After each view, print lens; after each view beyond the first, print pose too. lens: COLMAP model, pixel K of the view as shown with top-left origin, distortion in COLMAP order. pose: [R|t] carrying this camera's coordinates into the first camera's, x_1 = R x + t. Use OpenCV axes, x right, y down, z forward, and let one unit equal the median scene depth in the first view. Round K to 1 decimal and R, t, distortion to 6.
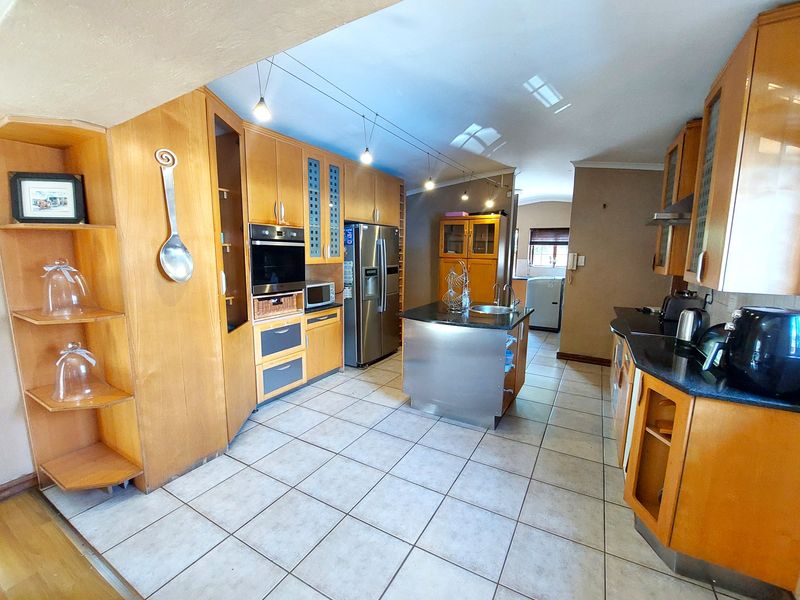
lens RADIAL K [[338.7, 0, 404.0], [0, 338.7, 301.8], [0, 0, 1]] dist [0.000917, -0.000042]
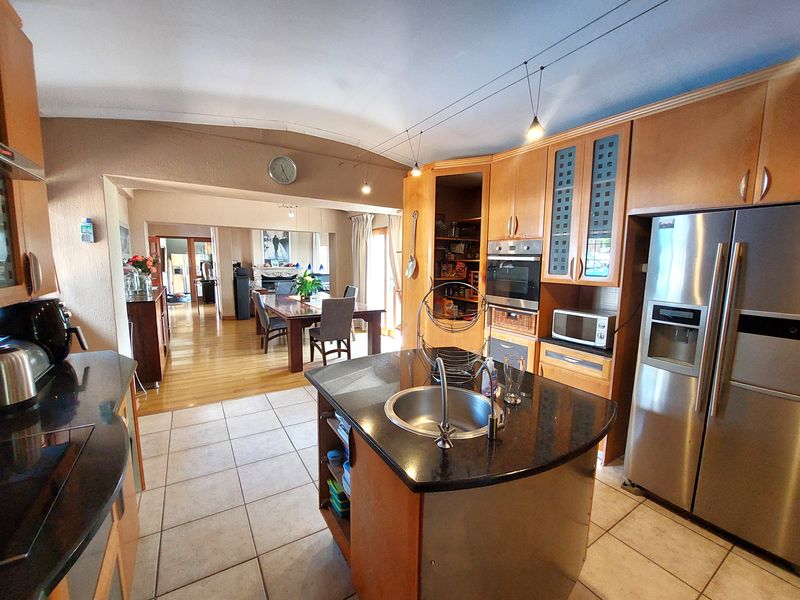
lens RADIAL K [[338.7, 0, 404.0], [0, 338.7, 301.8], [0, 0, 1]] dist [0.000917, -0.000042]
pose [[-0.462628, 0.092666, -0.881696, 0.650784], [-0.152656, 0.971341, 0.182187, -0.175220], [0.873311, 0.218881, -0.435223, 1.150800]]
